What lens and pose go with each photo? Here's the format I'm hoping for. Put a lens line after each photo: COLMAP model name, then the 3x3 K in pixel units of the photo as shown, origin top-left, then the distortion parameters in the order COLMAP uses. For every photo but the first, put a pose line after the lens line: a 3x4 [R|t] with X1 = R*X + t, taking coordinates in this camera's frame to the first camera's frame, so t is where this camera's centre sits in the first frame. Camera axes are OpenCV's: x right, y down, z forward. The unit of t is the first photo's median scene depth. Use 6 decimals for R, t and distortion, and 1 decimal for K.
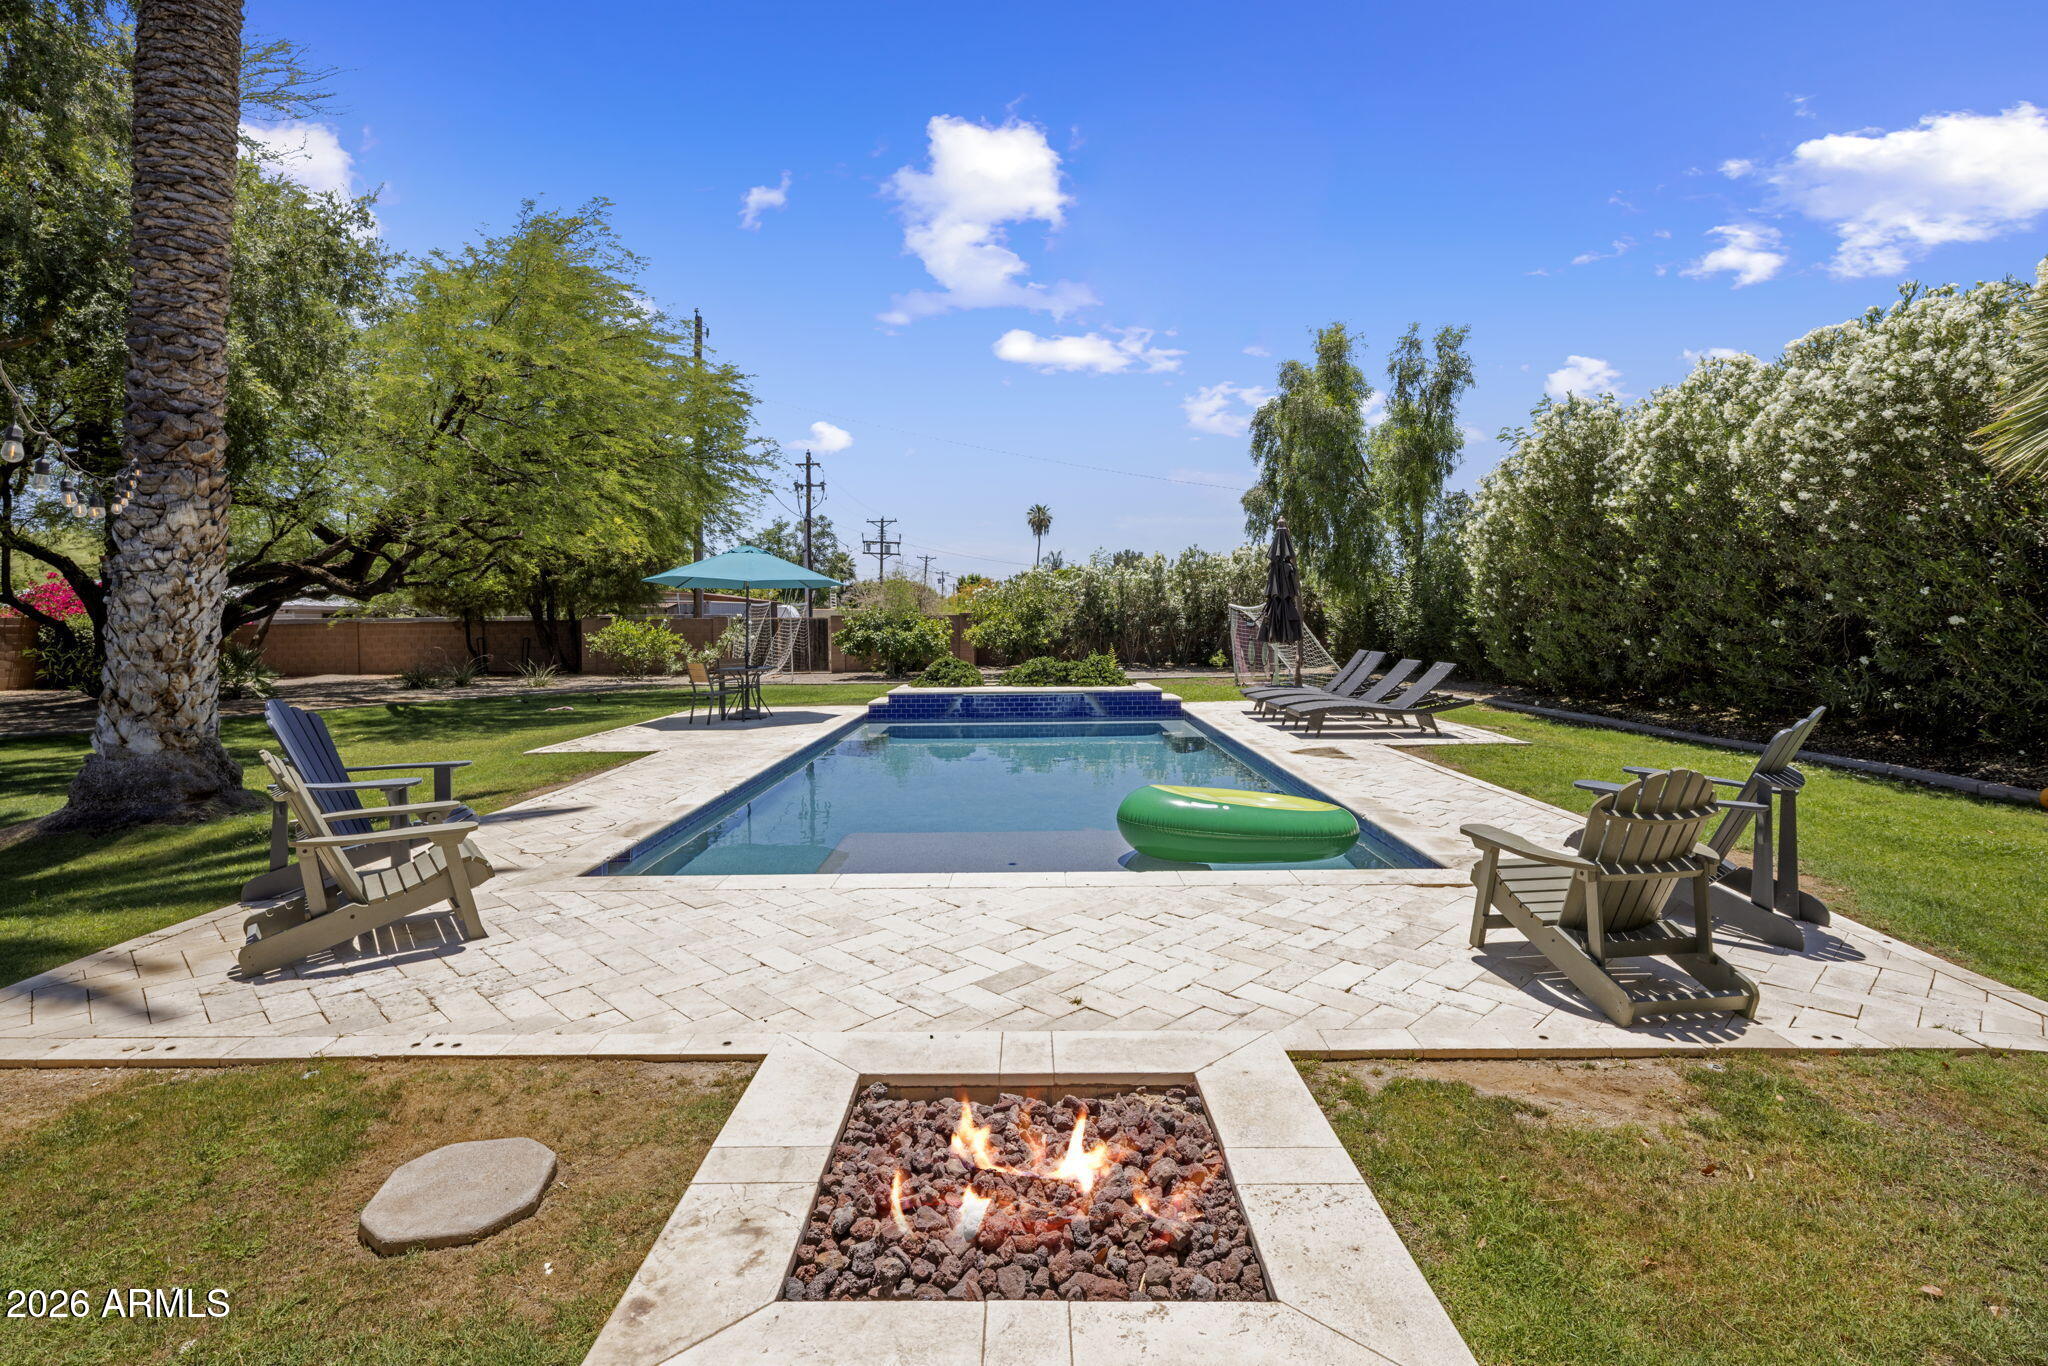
lens RADIAL K [[1000.2, 0, 1020.3], [0, 1000.2, 638.8], [0, 0, 1]] dist [-0.000445, 0.000237]
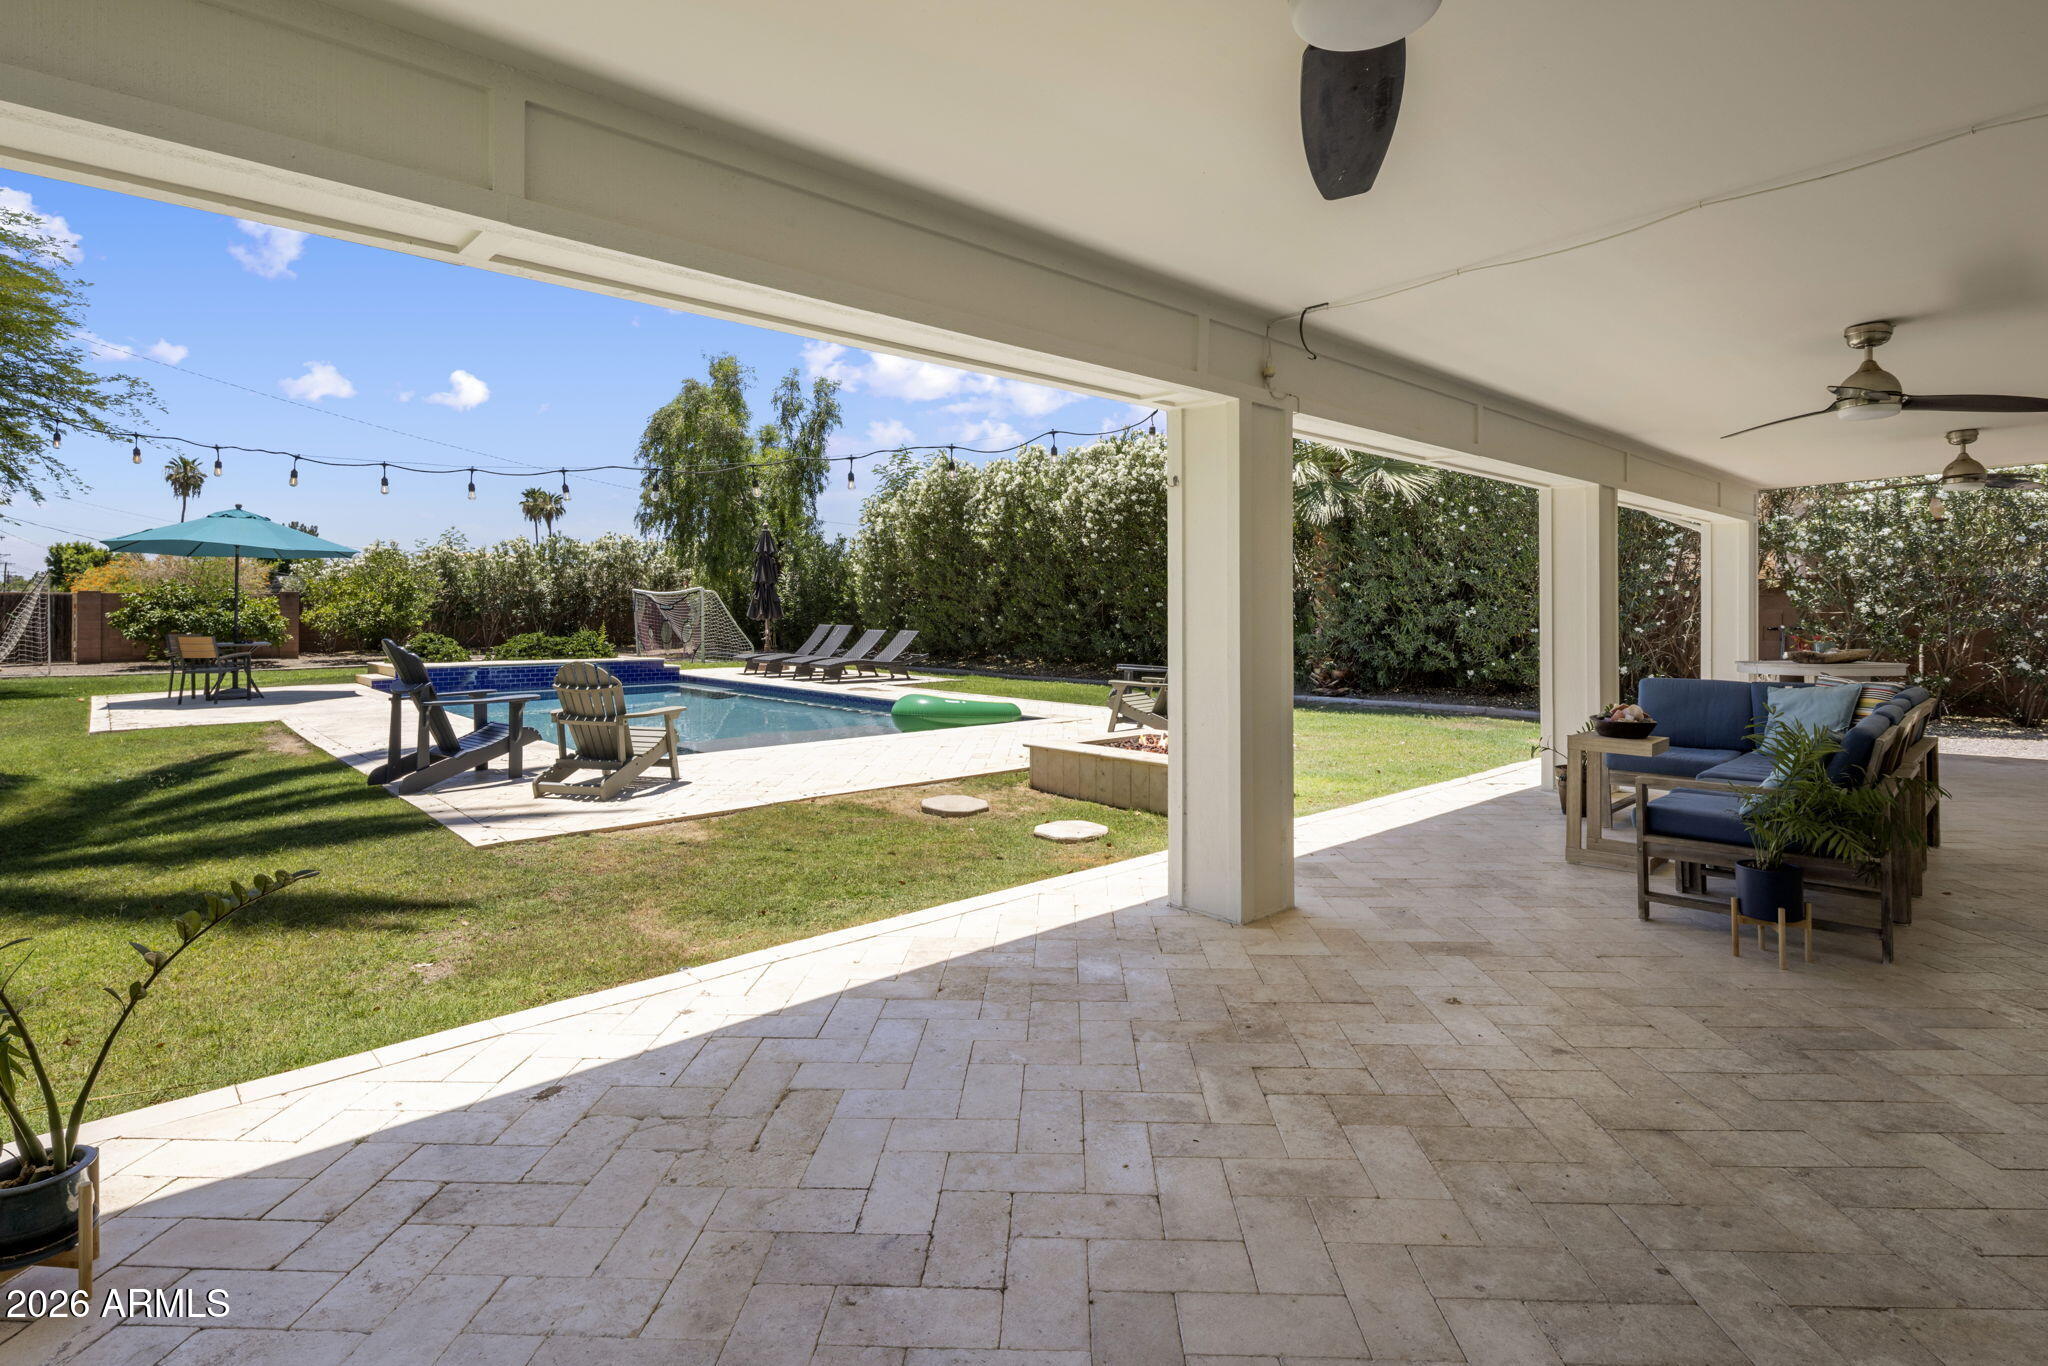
lens RADIAL K [[1000.2, 0, 1020.3], [0, 1000.2, 638.8], [0, 0, 1]] dist [-0.000445, 0.000237]
pose [[0.733177, -0.008515, 0.679984, -0.372271], [0.002458, 0.999948, 0.009872, 0.017180], [-0.680033, -0.005567, 0.733160, -0.165283]]
